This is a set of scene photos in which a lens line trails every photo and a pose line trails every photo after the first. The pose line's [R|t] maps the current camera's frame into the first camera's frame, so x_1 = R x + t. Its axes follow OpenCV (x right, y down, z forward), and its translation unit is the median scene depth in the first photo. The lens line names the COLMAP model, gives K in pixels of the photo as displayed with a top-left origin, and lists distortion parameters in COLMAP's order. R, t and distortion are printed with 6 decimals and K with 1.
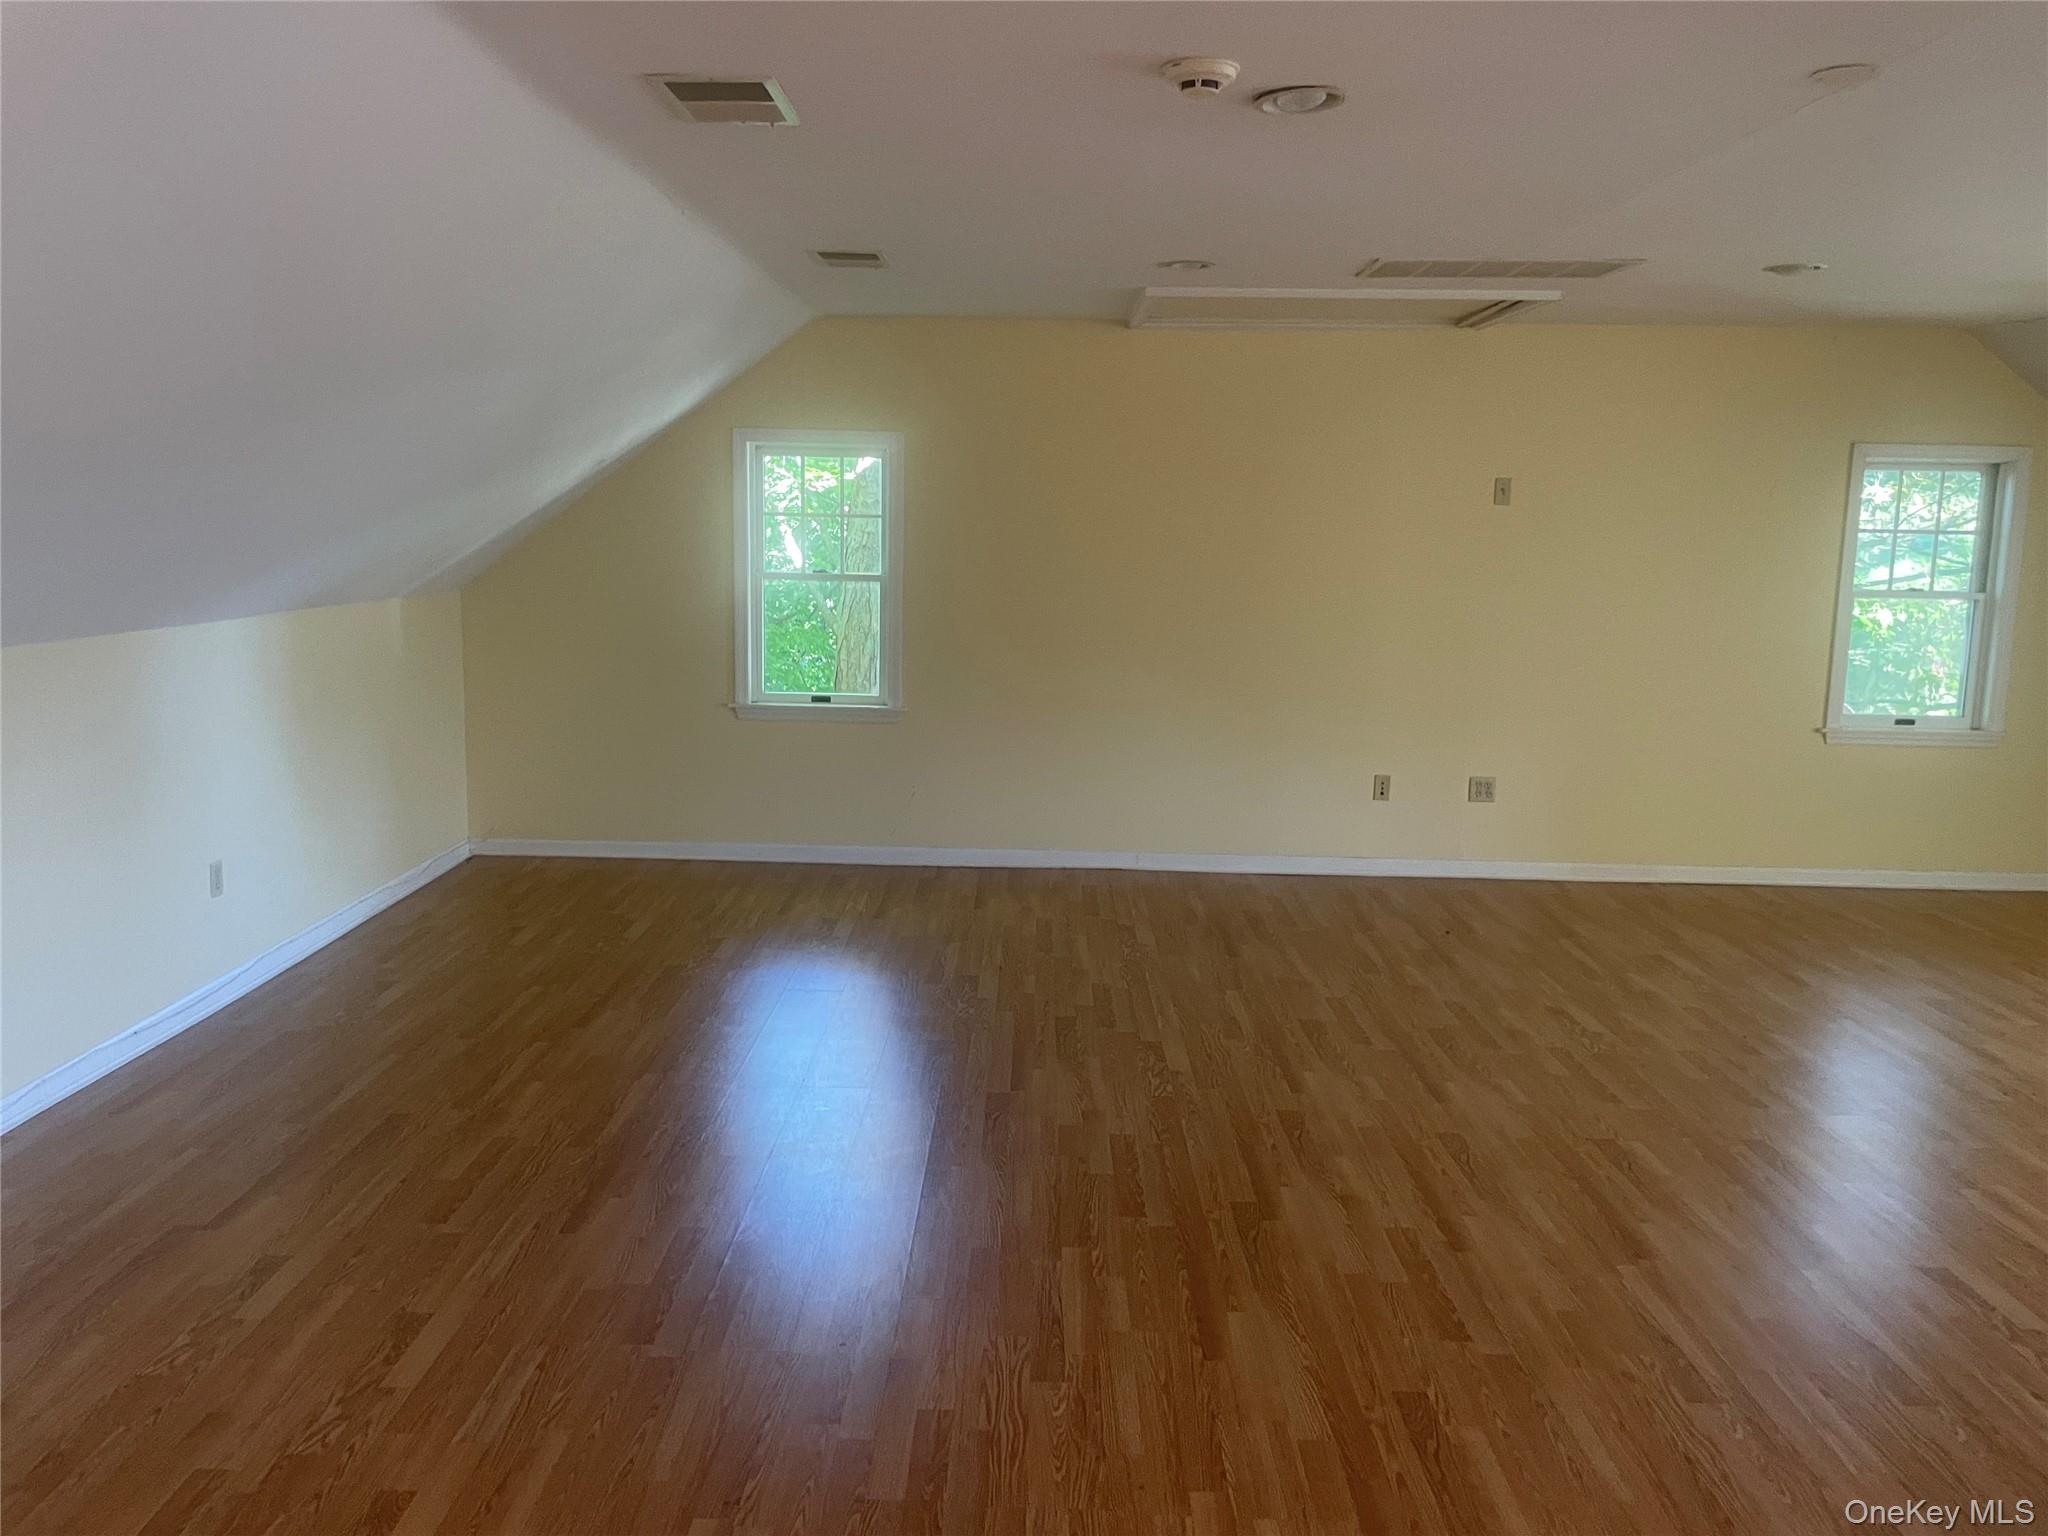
lens RADIAL K [[1570.0, 0, 1024.0], [0, 1570.0, 768.0], [0, 0, 1]] dist [0.094816, -0.141658]
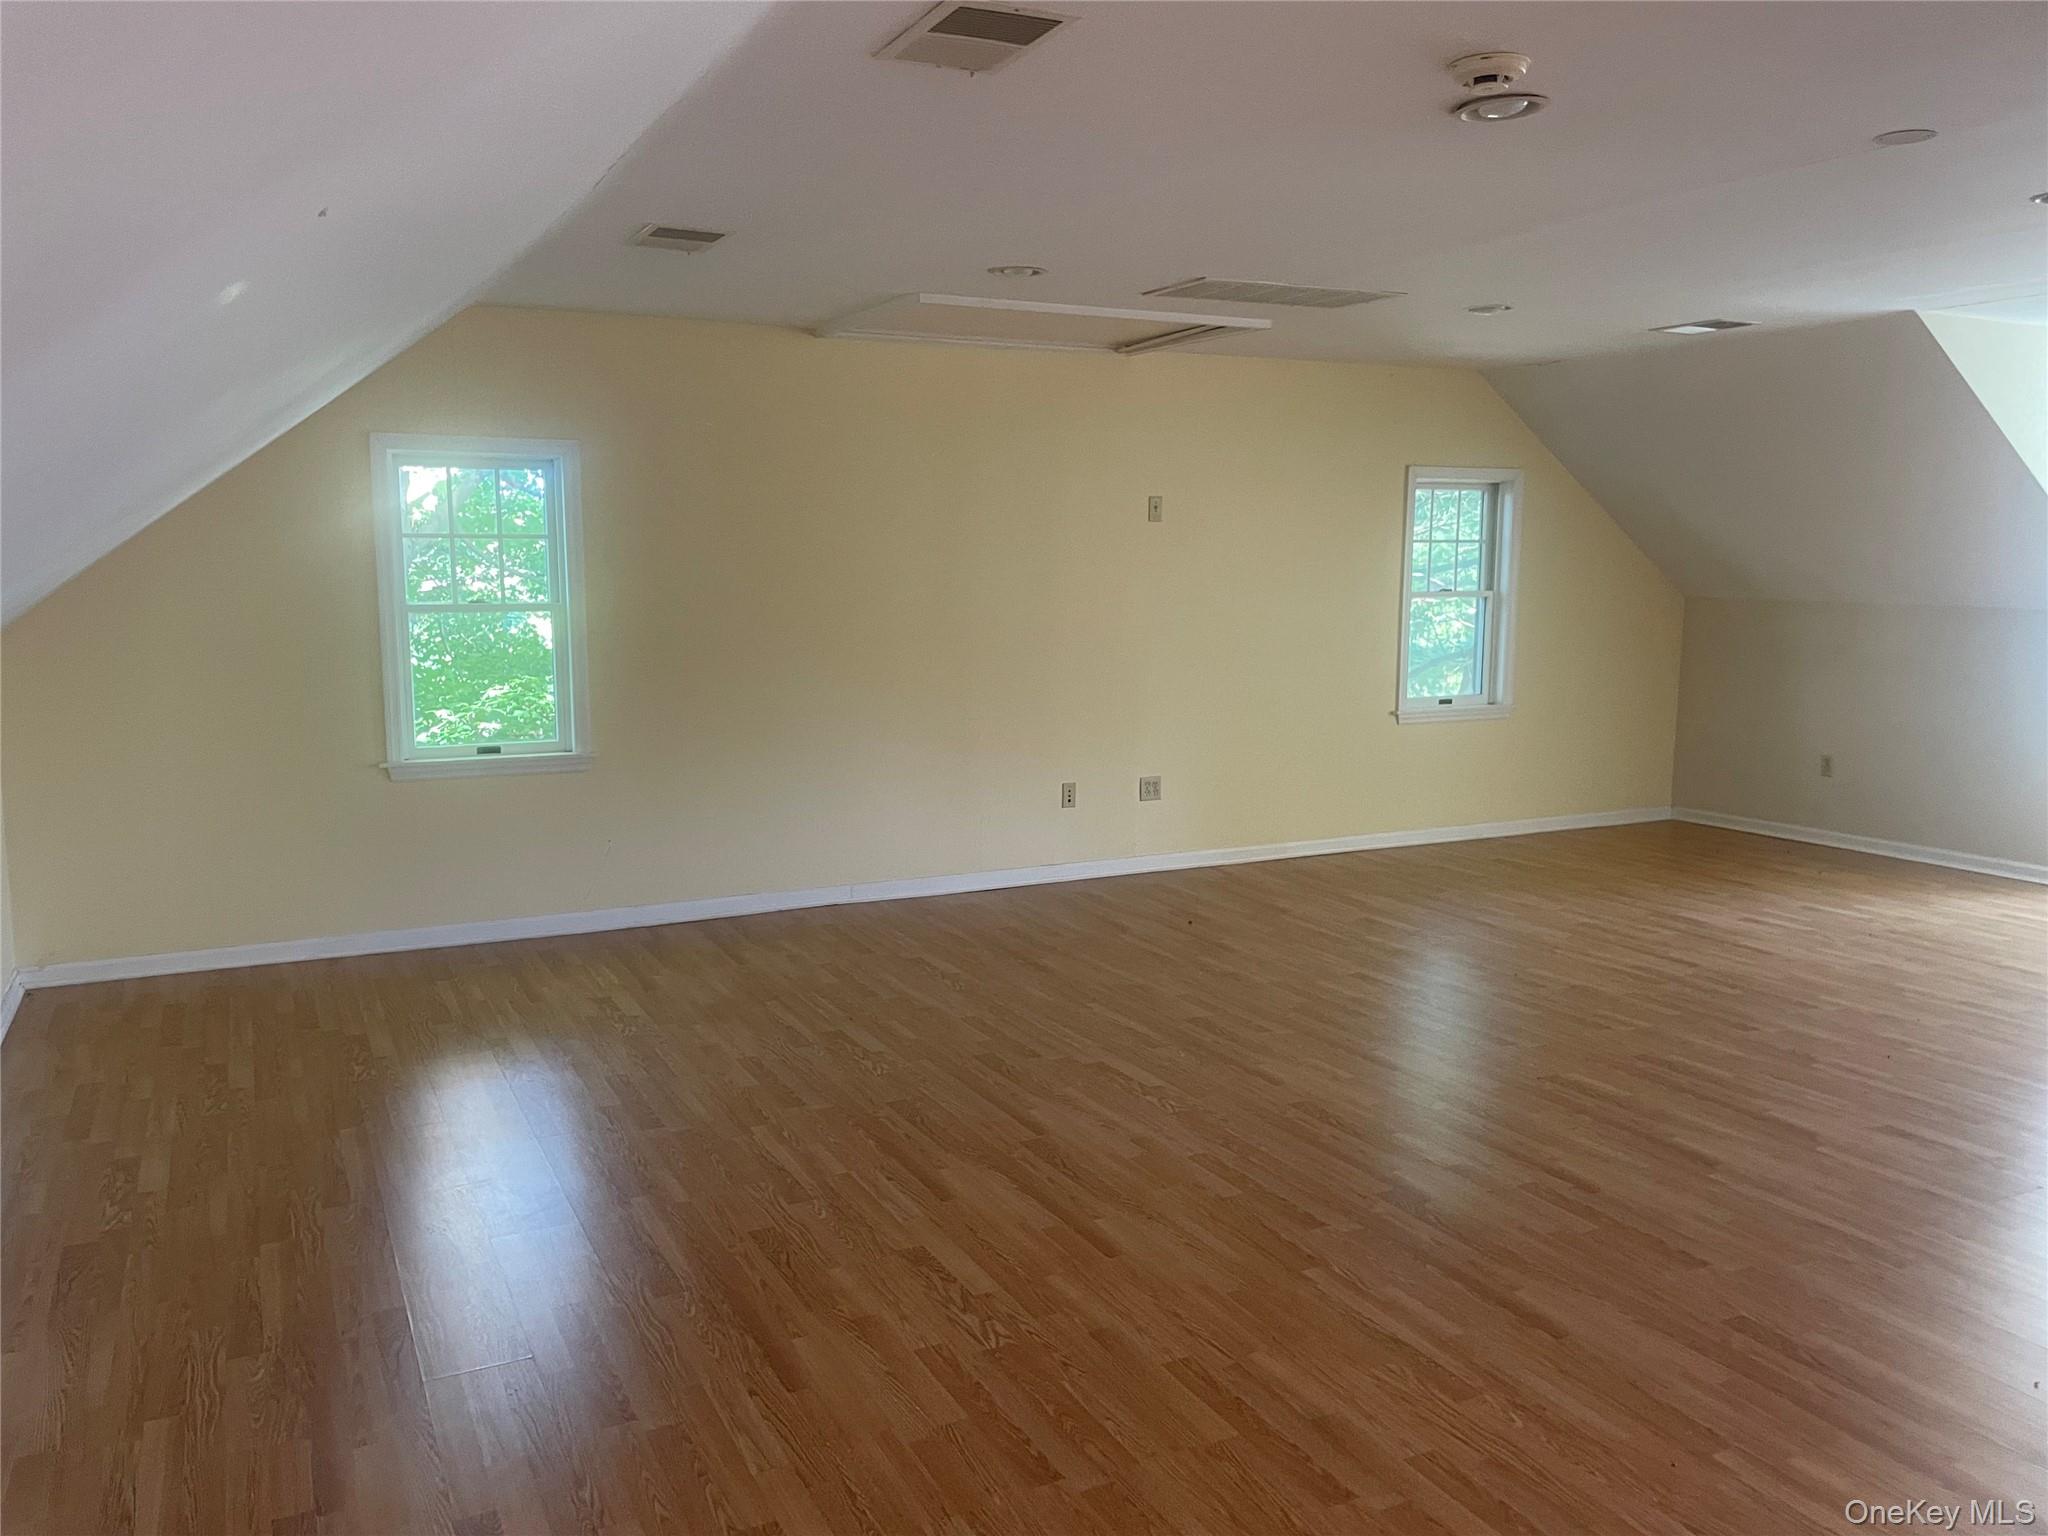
lens RADIAL K [[1554.3, 0, 1018.9], [0, 1554.3, 795.5], [0, 0, 1]] dist [0.096018, -0.134802]
pose [[0.884785, -0.088234, 0.457569, -0.283905], [0.088653, 0.995849, 0.020608, -0.011854], [-0.457488, 0.022331, 0.888935, 0.113674]]
